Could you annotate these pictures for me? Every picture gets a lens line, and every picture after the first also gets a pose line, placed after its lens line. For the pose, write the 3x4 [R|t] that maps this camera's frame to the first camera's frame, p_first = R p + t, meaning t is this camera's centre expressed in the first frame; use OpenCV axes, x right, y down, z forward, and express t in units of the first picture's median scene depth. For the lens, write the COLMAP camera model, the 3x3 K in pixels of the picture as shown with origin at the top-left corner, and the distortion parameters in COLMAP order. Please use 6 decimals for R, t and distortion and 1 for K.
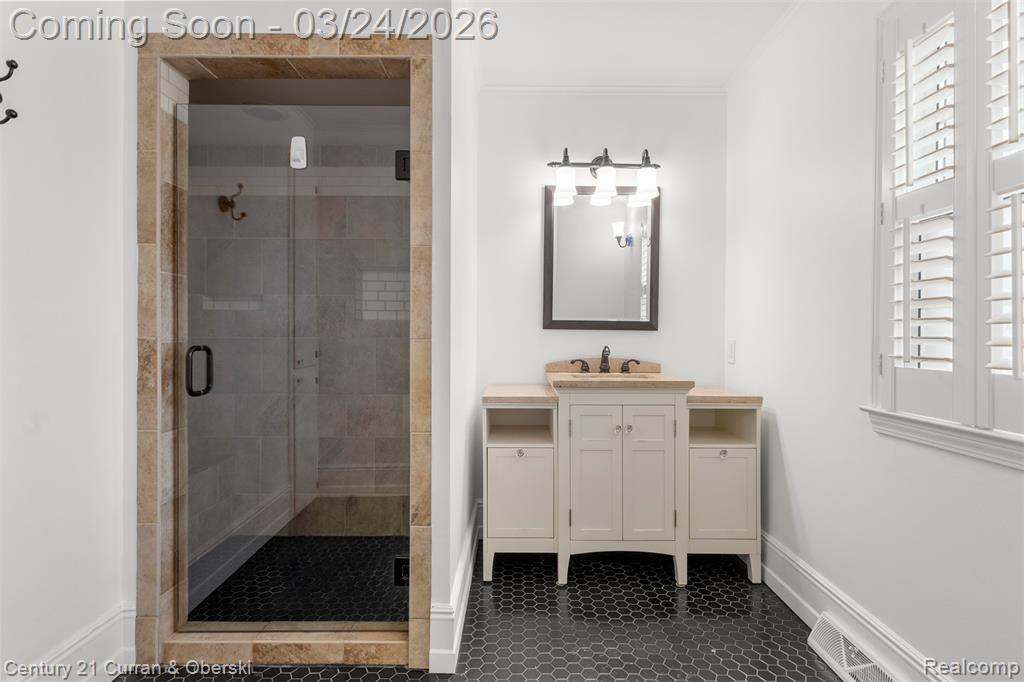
lens RADIAL K [[529.7, 0, 512.0], [0, 529.7, 341.0], [0, 0, 1]] dist [-0.000662, -0.000014]
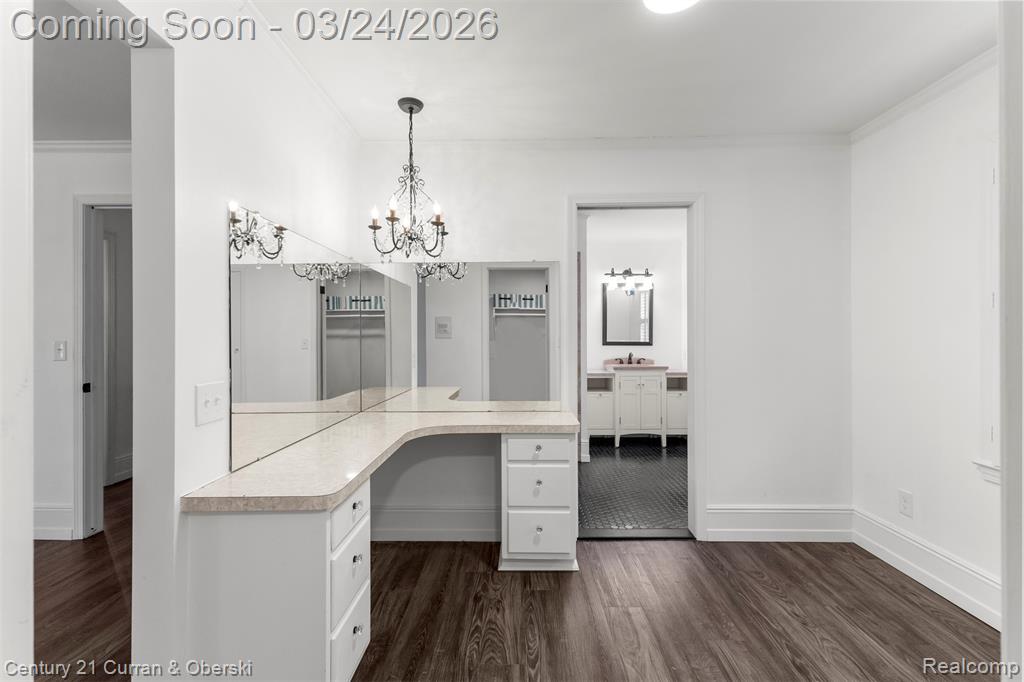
lens RADIAL K [[447.9, 0, 511.6], [0, 447.9, 339.4], [0, 0, 1]] dist [0.001019, -0.000050]
pose [[0.999957, -0.005709, -0.007266, -0.334532], [0.005667, 0.999967, -0.005759, -0.040449], [0.007298, 0.005718, 0.999957, -0.985113]]
